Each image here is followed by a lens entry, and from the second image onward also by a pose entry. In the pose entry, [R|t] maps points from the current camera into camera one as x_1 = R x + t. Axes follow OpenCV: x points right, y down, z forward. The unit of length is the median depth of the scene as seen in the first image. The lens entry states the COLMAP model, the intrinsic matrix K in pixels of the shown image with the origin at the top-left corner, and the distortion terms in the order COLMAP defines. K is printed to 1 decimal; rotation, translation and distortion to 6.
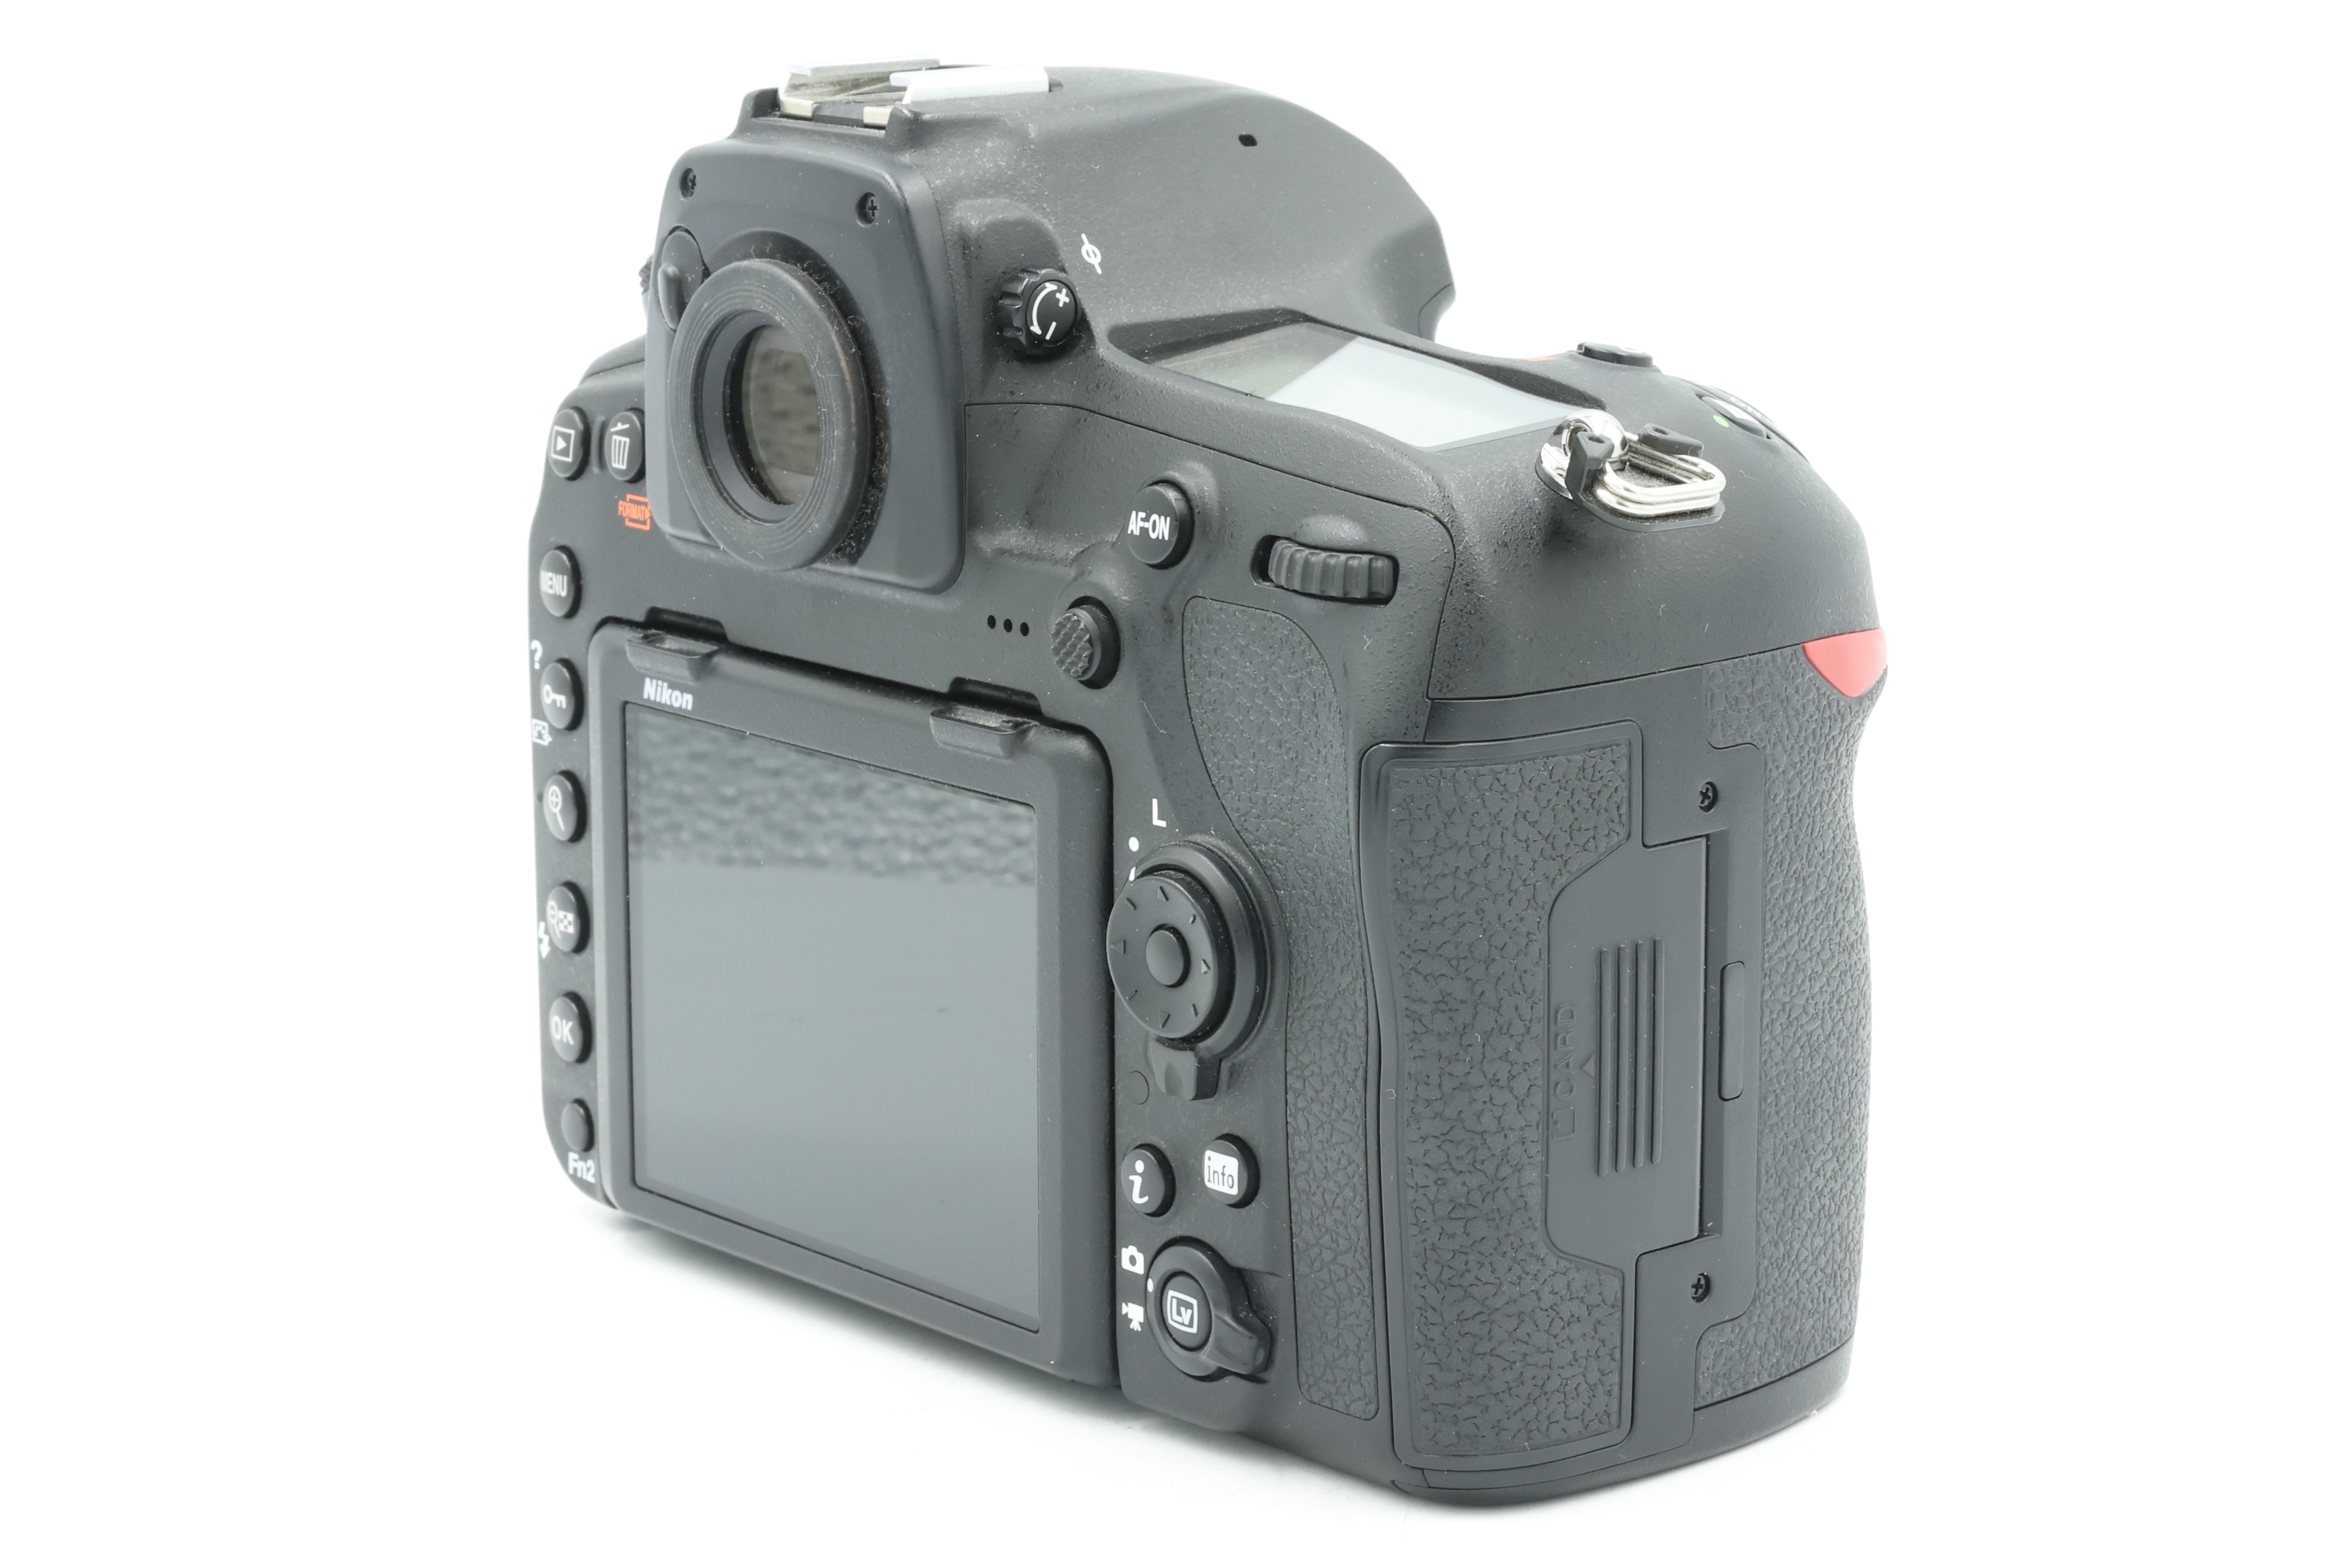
lens RADIAL K [[5261.3, 0, 1210.1], [0, 5261.3, 725.3], [0, 0, 1]] dist [0.156535, 0.000000]
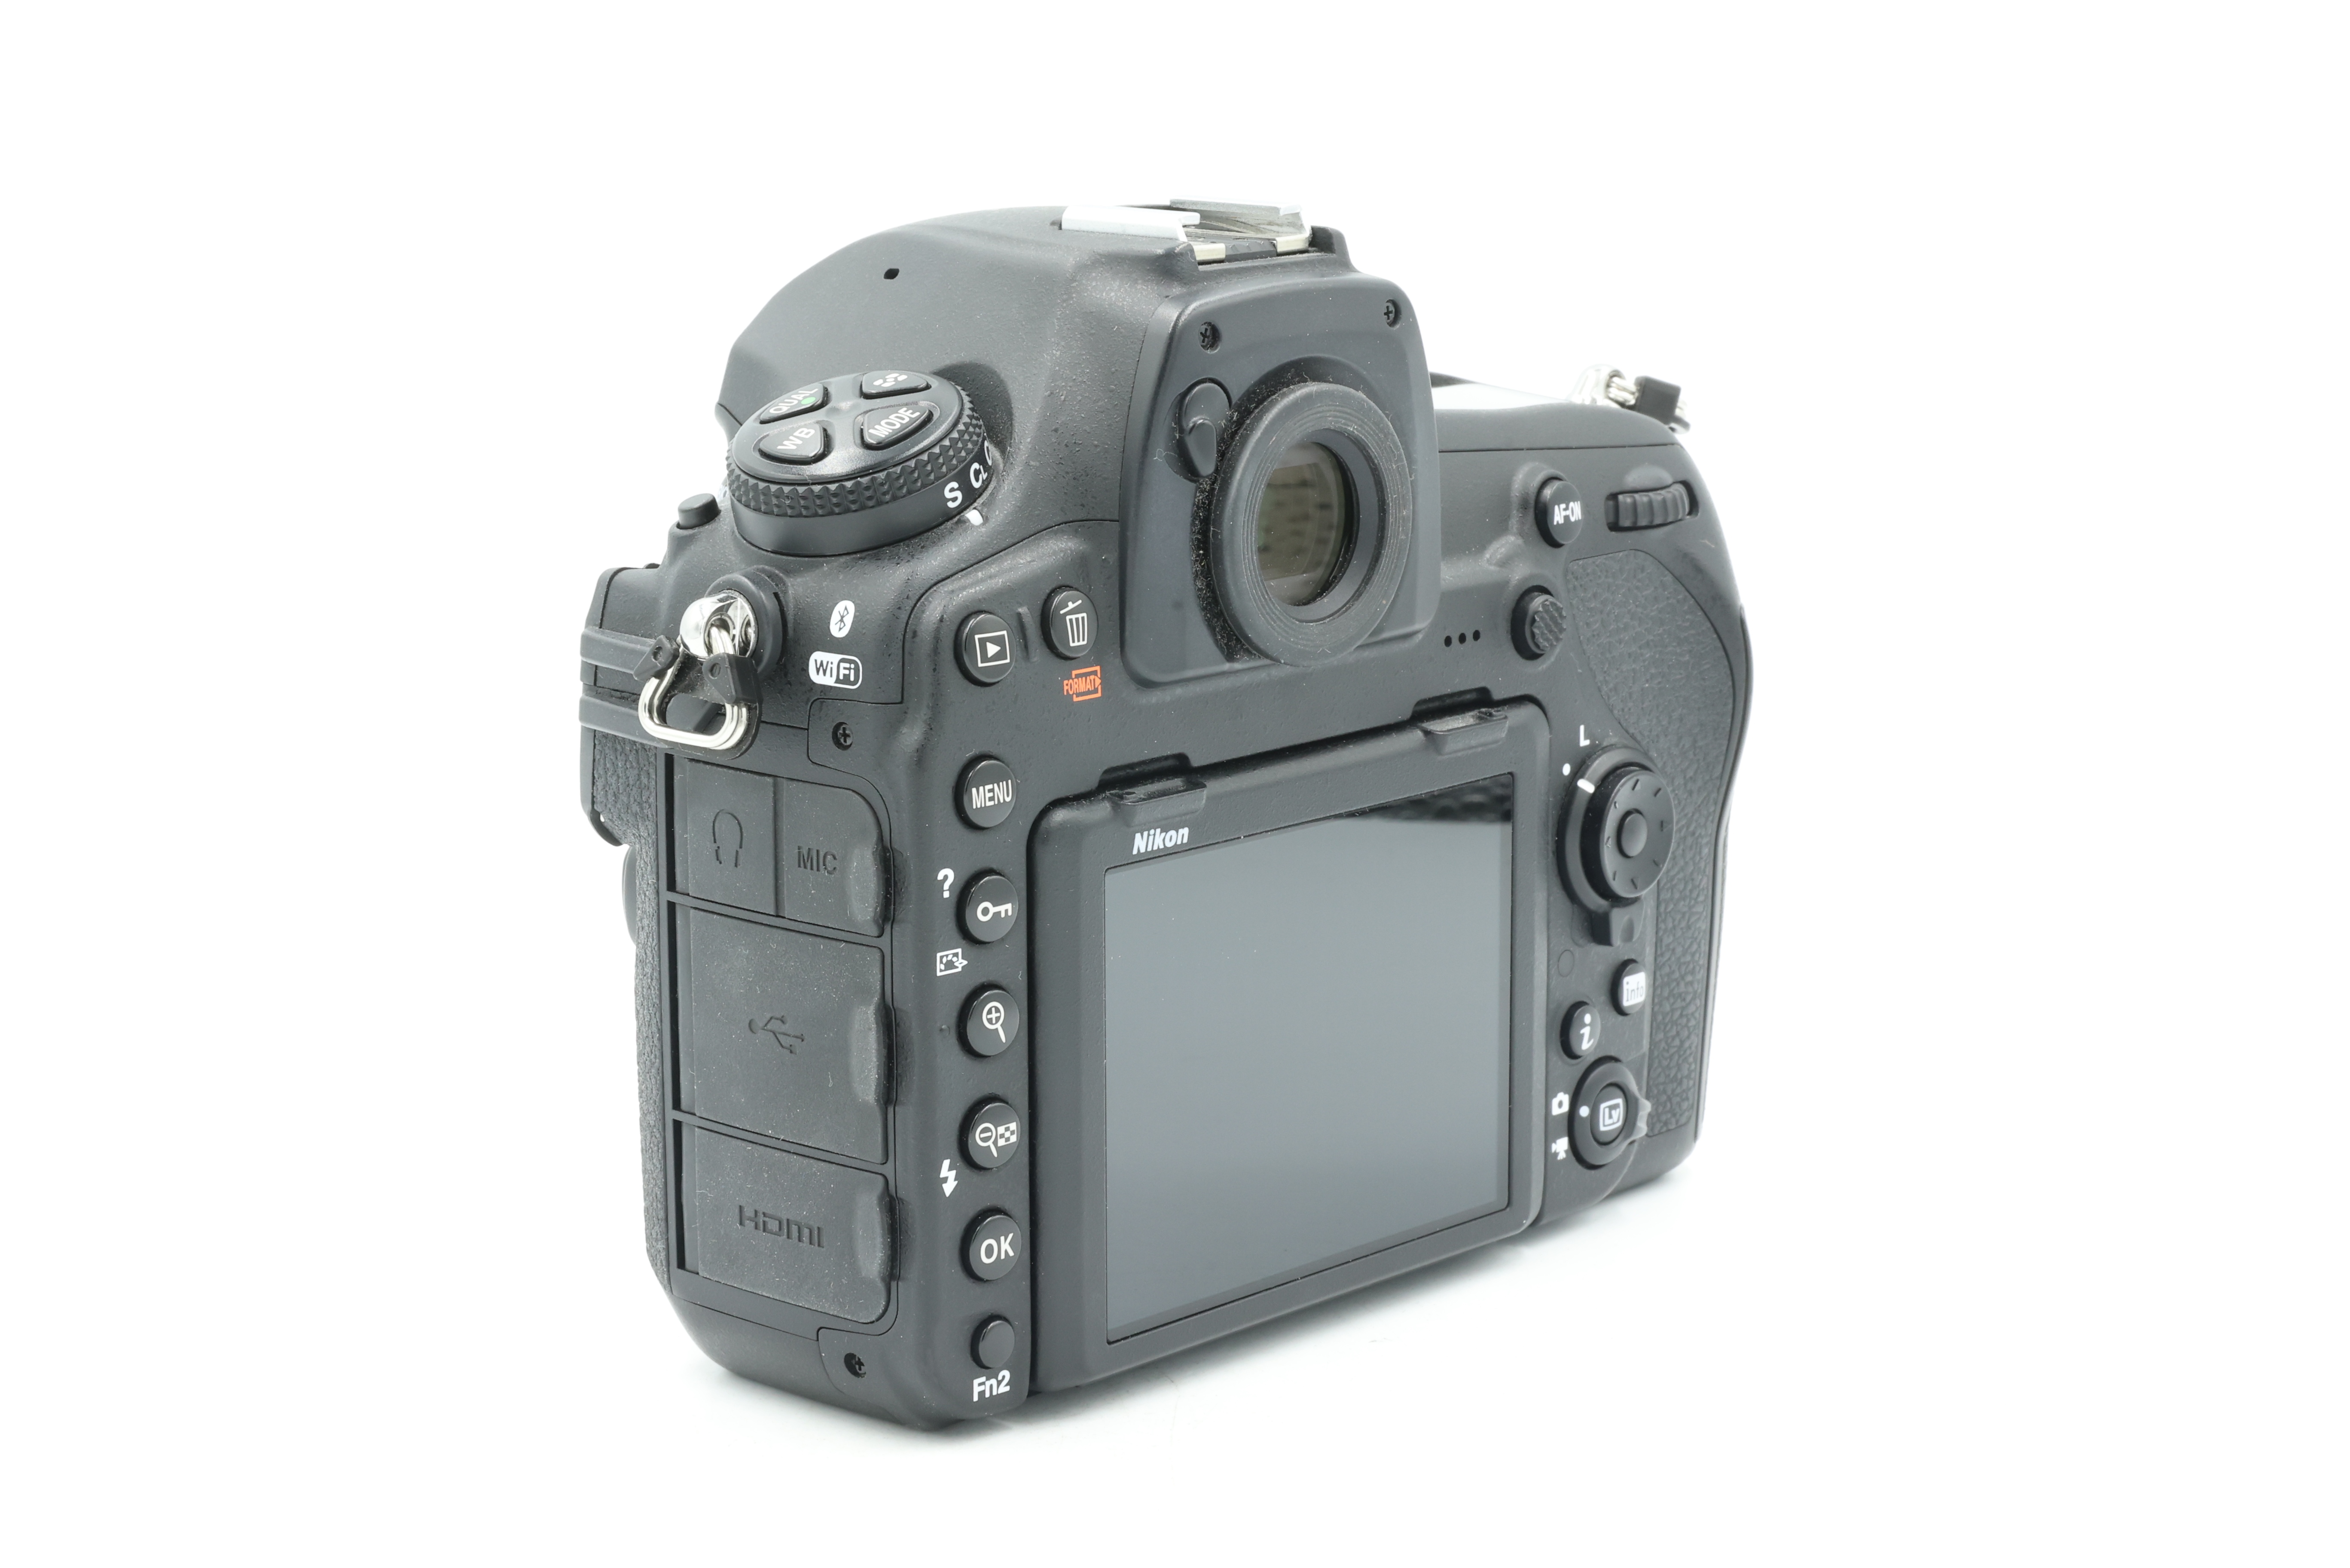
lens RADIAL K [[5259.2, 0, 1186.3], [0, 5259.2, 879.0], [0, 0, 1]] dist [0.156535, 0.000000]
pose [[-0.124300, -0.220003, 0.967548, -1.193172], [0.194506, 0.950789, 0.241180, -0.266297], [-0.972994, 0.218172, -0.075391, 1.158460]]
